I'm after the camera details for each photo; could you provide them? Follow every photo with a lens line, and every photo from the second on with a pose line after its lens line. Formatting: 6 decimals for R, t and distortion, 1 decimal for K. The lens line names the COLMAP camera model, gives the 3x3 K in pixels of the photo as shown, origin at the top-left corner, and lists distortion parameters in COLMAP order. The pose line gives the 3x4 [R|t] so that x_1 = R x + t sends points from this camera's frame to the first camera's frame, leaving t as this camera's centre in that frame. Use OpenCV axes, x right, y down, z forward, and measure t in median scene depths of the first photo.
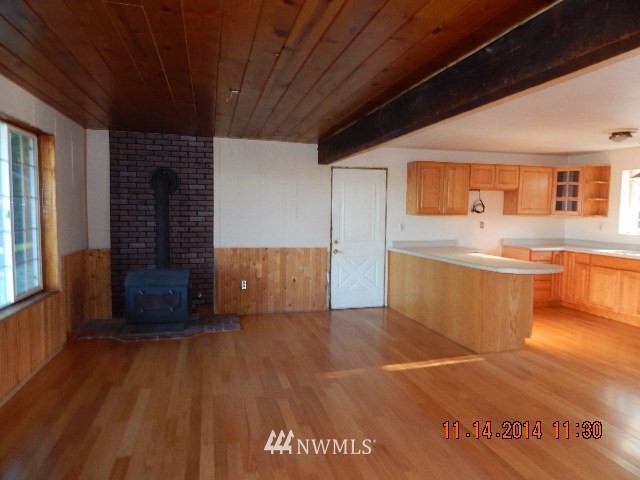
lens RADIAL K [[416.1, 0, 319.3], [0, 416.1, 237.3], [0, 0, 1]] dist [-0.002148, -0.000765]
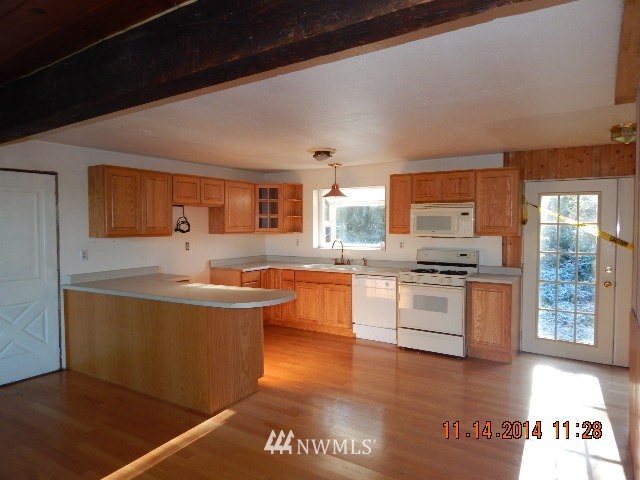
lens RADIAL K [[416.1, 0, 319.3], [0, 416.1, 237.3], [0, 0, 1]] dist [-0.002148, -0.000765]
pose [[0.738602, -0.035346, 0.673215, 0.014737], [0.061694, 0.997978, -0.015290, -0.019428], [-0.671313, 0.052826, 0.739289, 0.191234]]
